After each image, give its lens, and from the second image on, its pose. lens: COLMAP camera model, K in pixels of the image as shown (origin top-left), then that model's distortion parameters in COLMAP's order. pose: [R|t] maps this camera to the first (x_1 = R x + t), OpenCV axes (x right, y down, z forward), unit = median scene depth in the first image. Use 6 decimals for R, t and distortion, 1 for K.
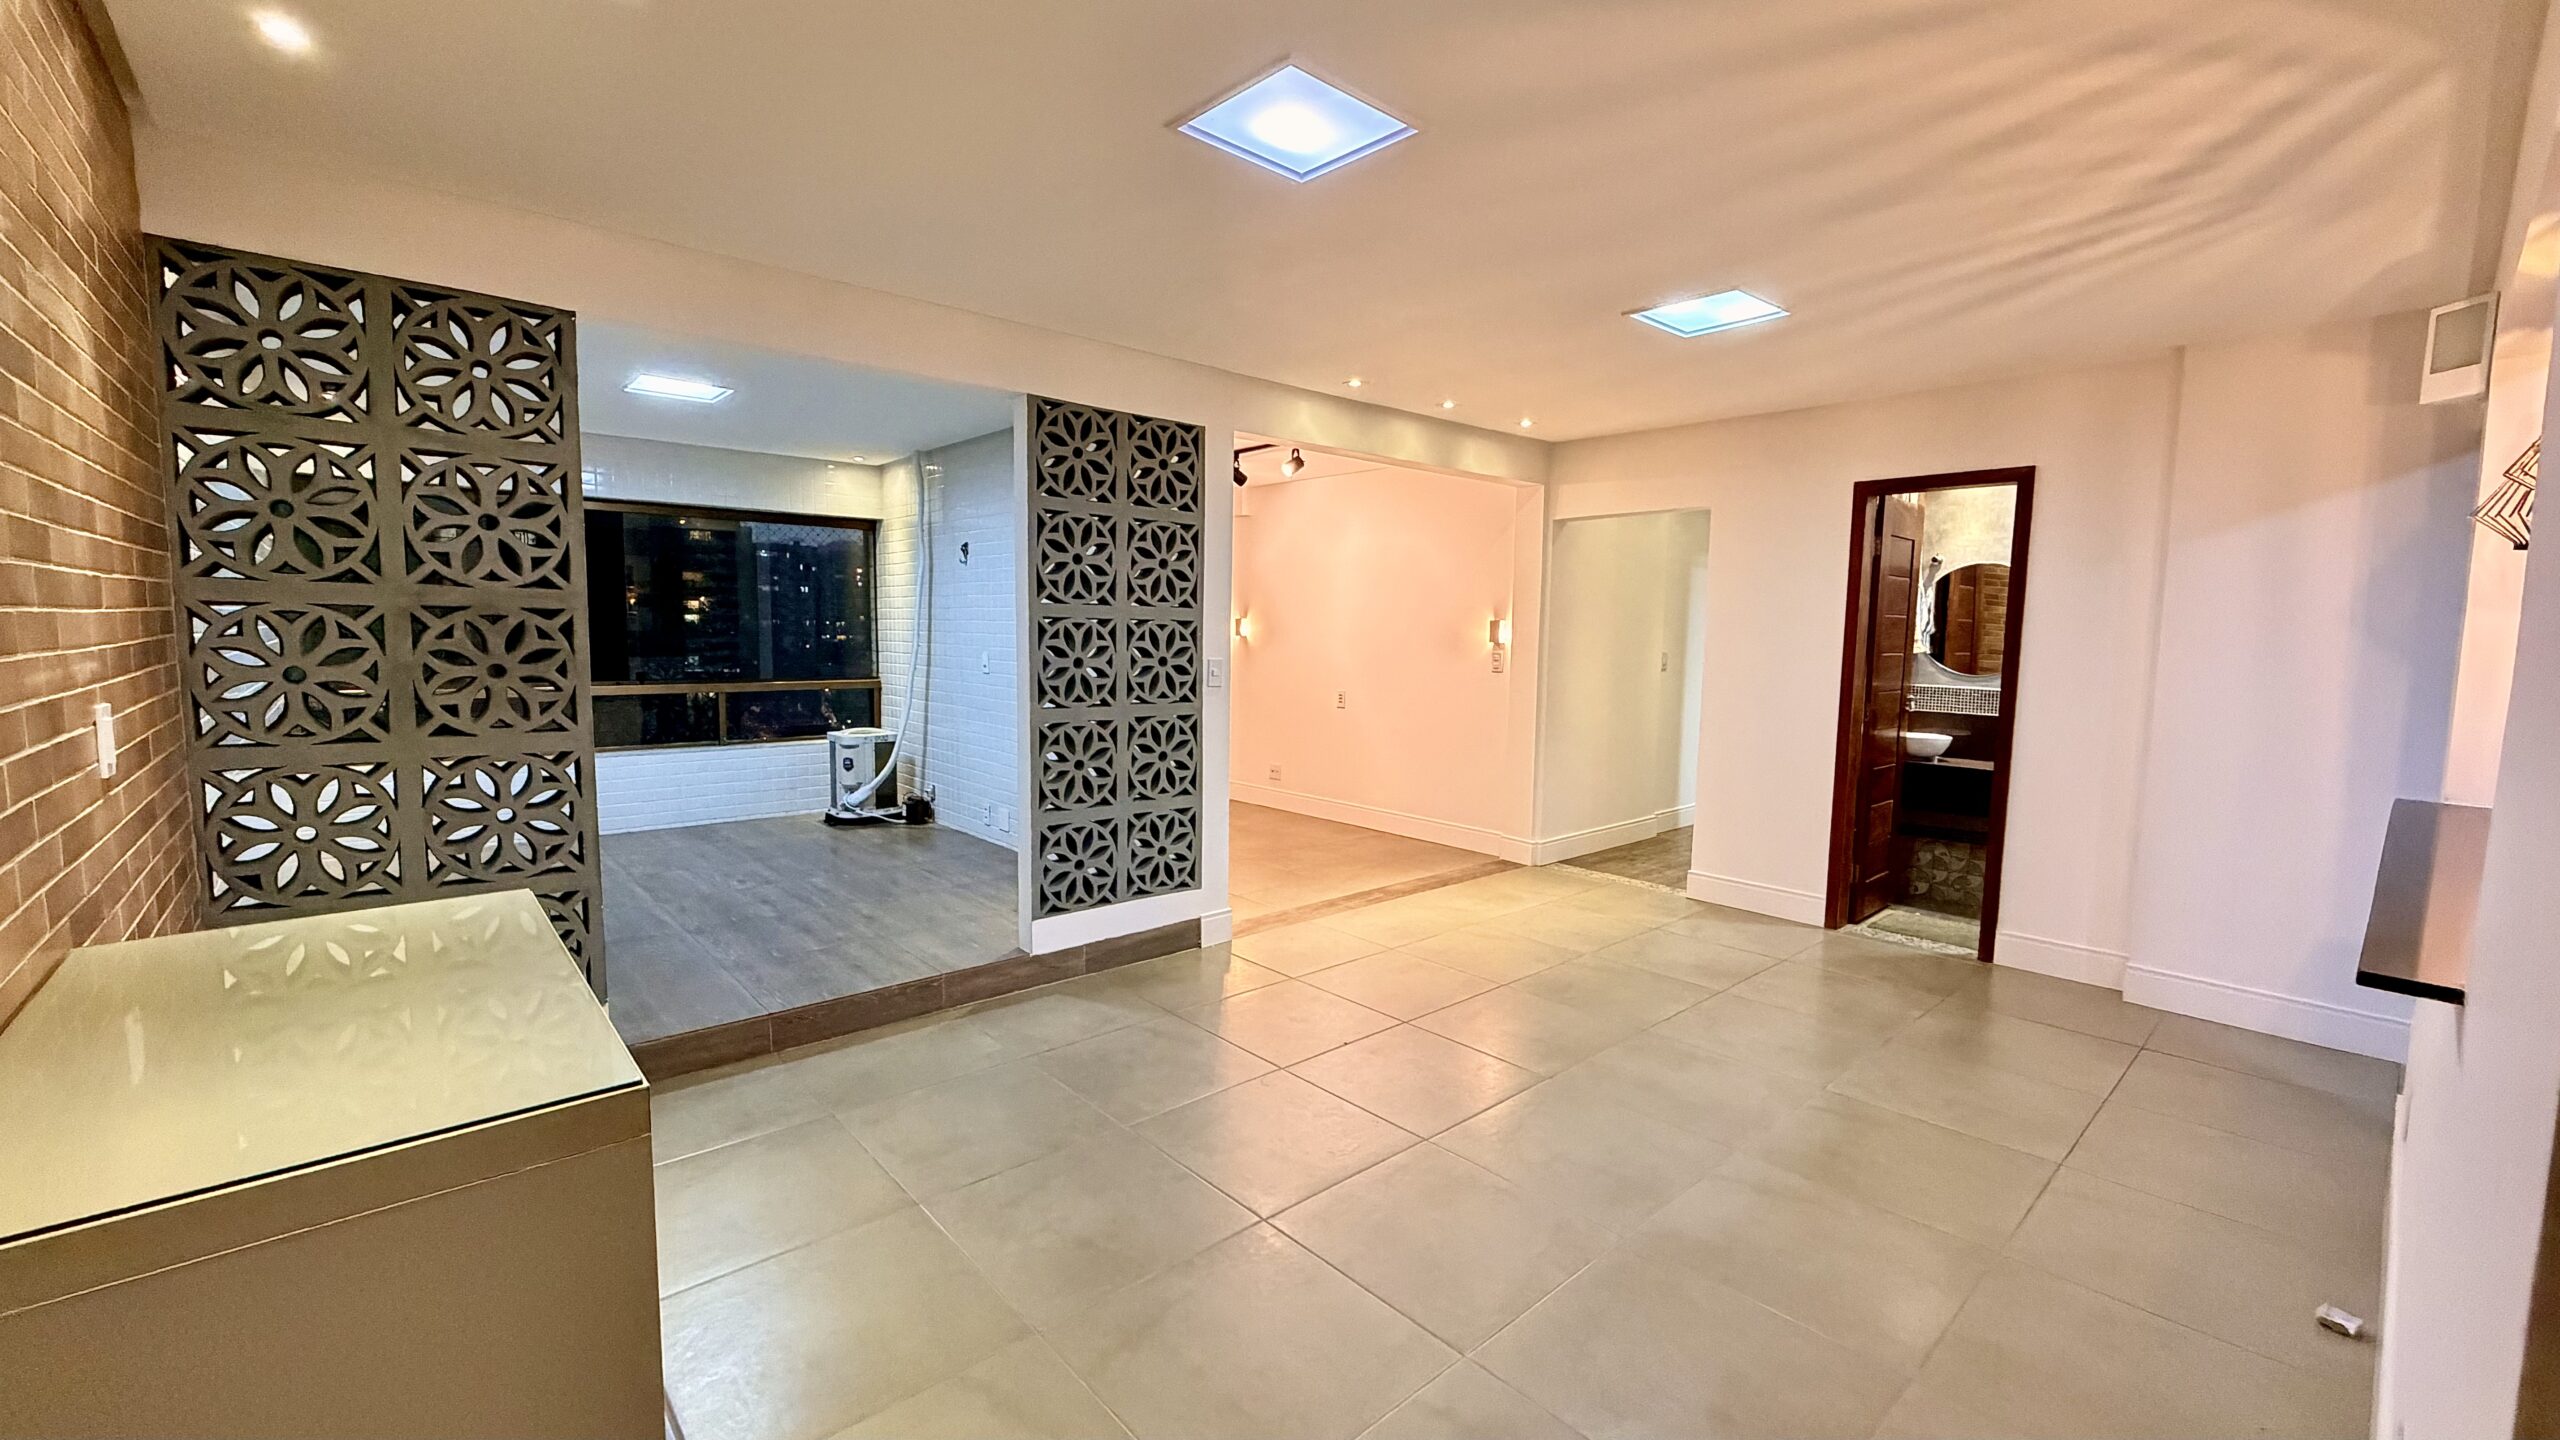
lens RADIAL K [[1021.4, 0, 1280.0], [0, 1021.4, 720.0], [0, 0, 1]] dist [0.000423, -0.000123]
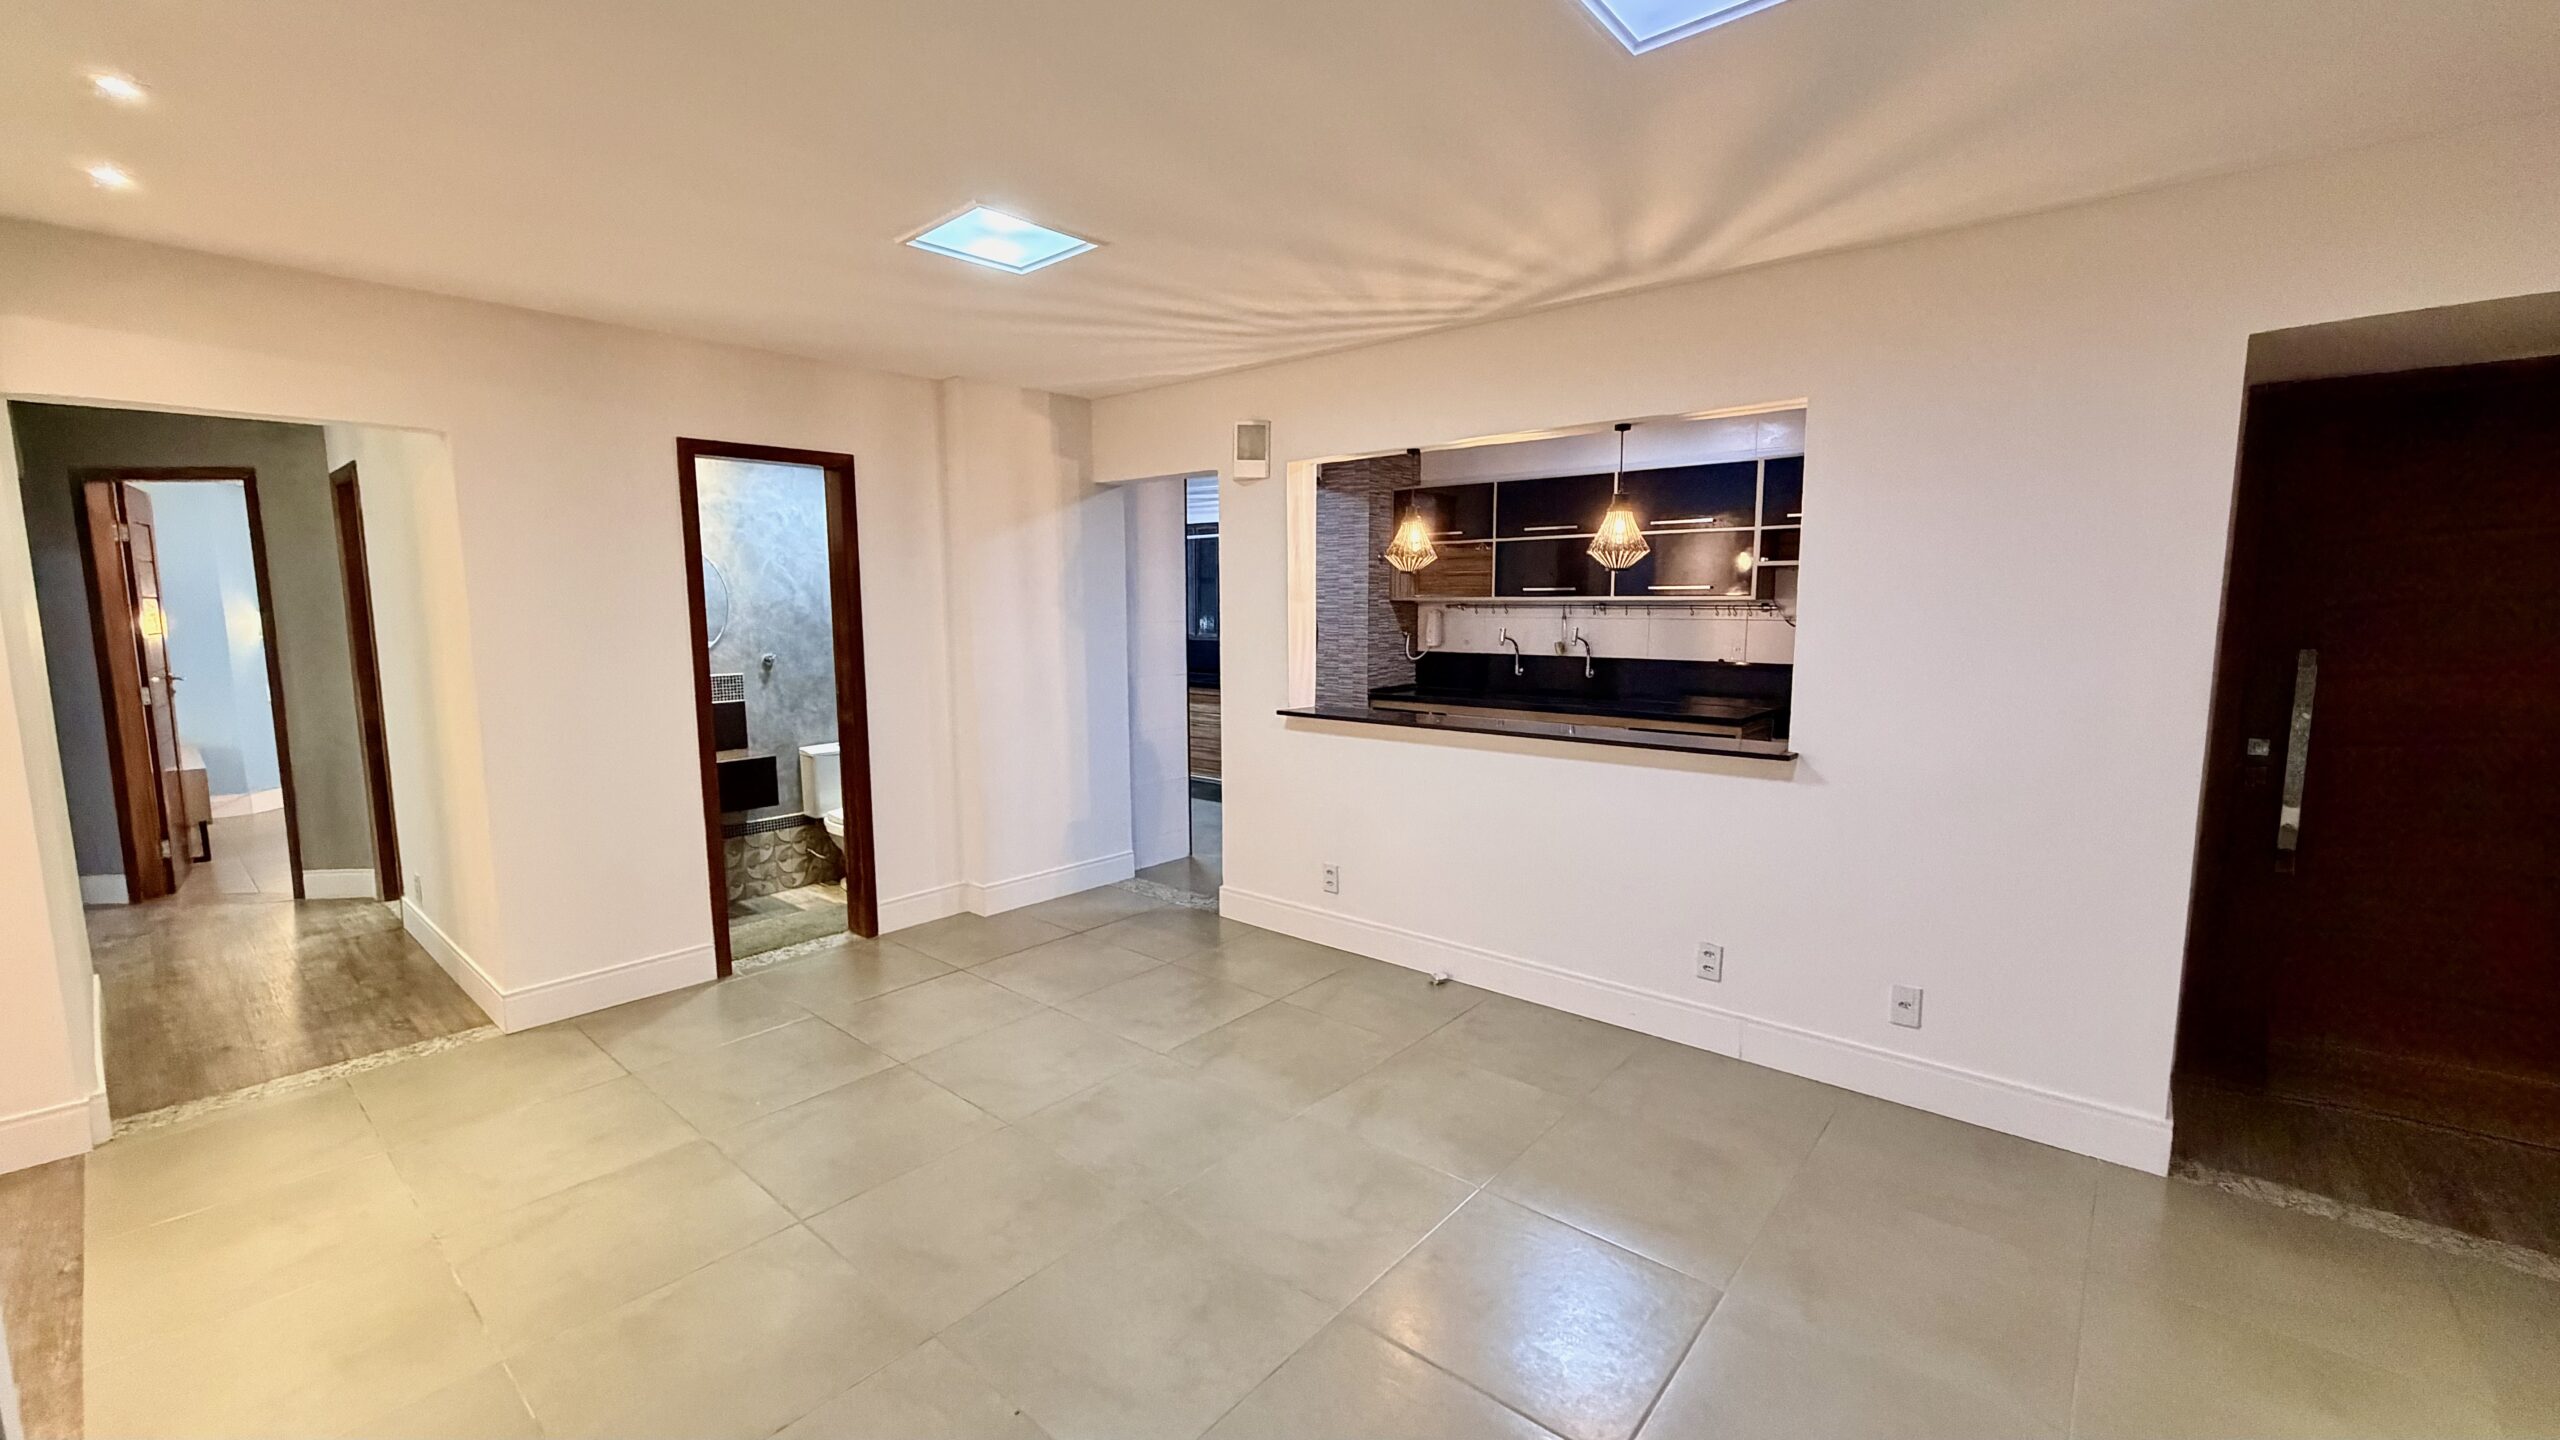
lens RADIAL K [[1021.4, 0, 1280.0], [0, 1021.4, 720.0], [0, 0, 1]] dist [0.000423, -0.000123]
pose [[-0.128620, -0.133703, 0.982639, -0.412095], [0.094888, 0.984664, 0.146399, -0.108212], [-0.987144, 0.112070, -0.113961, 0.818270]]
